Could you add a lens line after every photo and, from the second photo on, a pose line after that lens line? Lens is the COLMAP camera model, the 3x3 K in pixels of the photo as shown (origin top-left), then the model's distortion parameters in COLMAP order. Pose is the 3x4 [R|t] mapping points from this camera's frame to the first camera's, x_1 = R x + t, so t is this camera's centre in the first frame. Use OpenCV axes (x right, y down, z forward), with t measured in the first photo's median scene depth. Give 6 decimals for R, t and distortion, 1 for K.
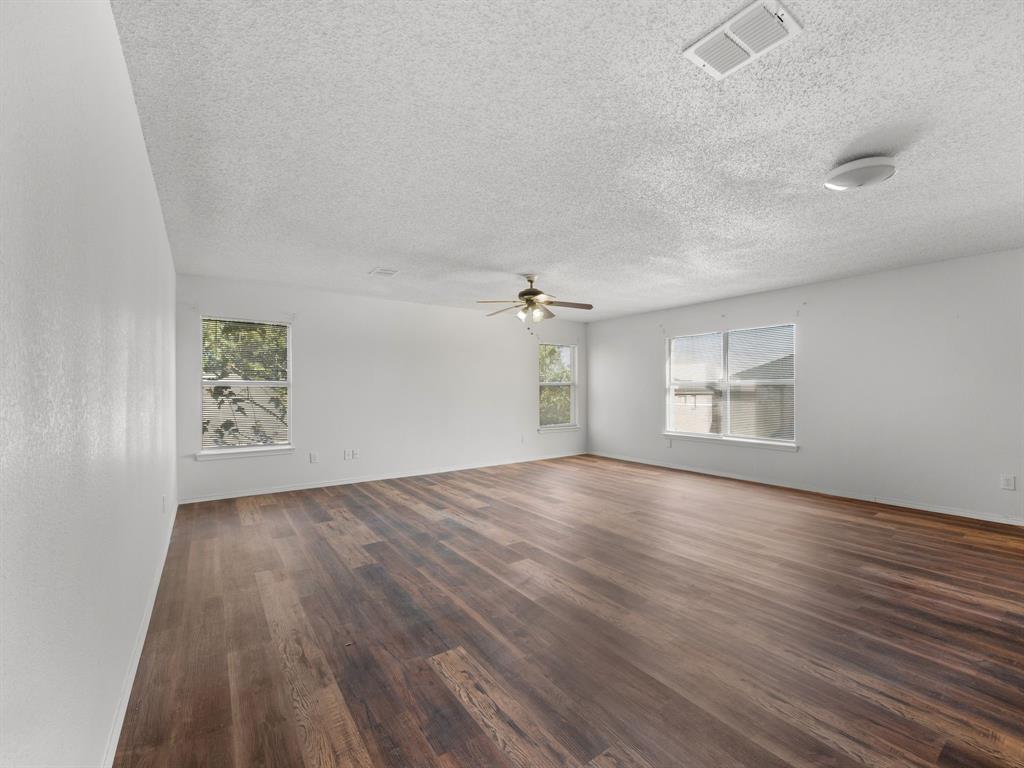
lens RADIAL K [[426.1, 0, 506.9], [0, 426.1, 389.3], [0, 0, 1]] dist [-0.001596, 0.000932]
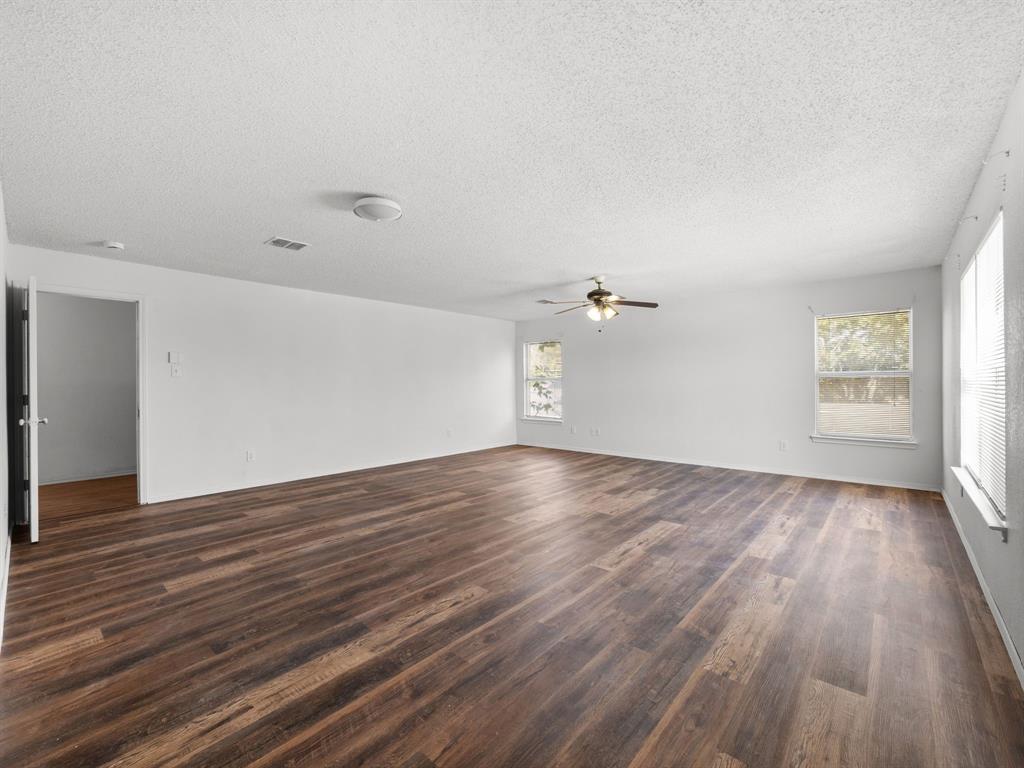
lens RADIAL K [[426.1, 0, 514.4], [0, 426.1, 384.1], [0, 0, 1]] dist [-0.001596, 0.000932]
pose [[0.234795, -0.005010, -0.972032, 1.267747], [0.007422, 0.999967, -0.003362, 0.010180], [0.972016, -0.006425, 0.234825, 0.654331]]
